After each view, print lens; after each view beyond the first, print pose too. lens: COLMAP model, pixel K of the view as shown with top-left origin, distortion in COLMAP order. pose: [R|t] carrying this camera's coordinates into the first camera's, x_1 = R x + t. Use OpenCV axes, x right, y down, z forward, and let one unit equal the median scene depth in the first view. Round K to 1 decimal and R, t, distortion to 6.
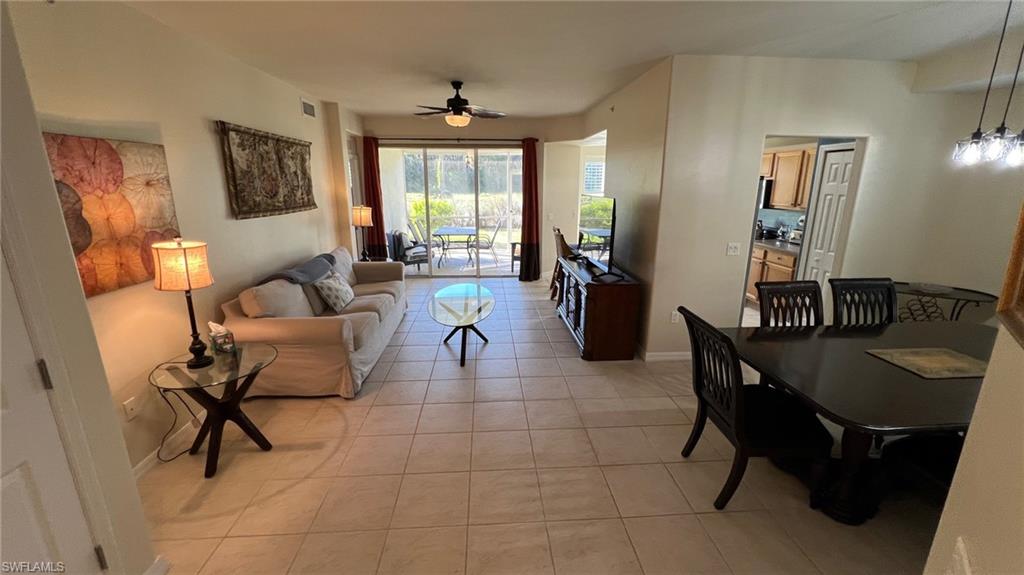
lens RADIAL K [[408.6, 0, 512.0], [0, 408.6, 287.5], [0, 0, 1]] dist [-0.000745, -0.000436]
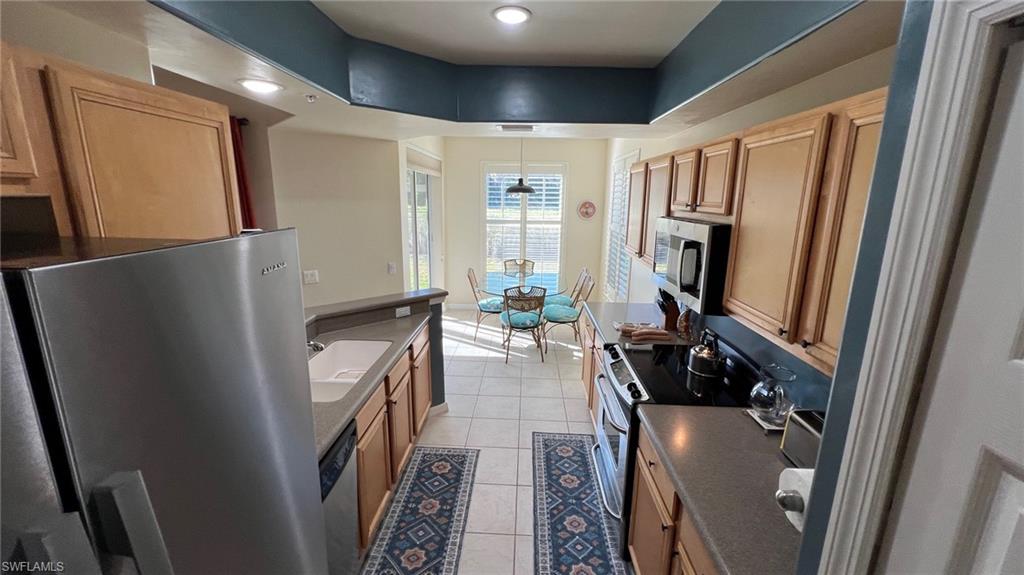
lens RADIAL K [[408.6, 0, 512.0], [0, 408.6, 287.5], [0, 0, 1]] dist [-0.000745, -0.000436]
pose [[0.994546, 0.036947, -0.097535, 0.647721], [-0.040388, 0.998621, -0.033543, -0.256519], [0.096161, 0.037300, 0.994667, 0.873277]]
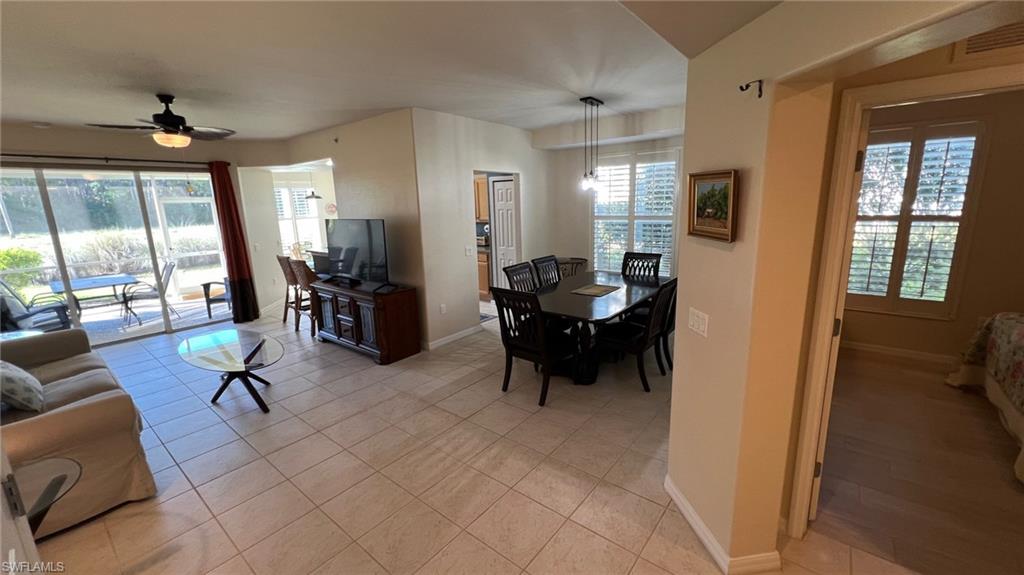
lens RADIAL K [[408.6, 0, 512.0], [0, 408.6, 287.5], [0, 0, 1]] dist [-0.000745, -0.000436]
pose [[0.674005, -0.174795, 0.717750, -0.322316], [0.215918, 0.975788, 0.034877, 0.008778], [-0.706468, 0.131468, 0.695427, -0.037411]]
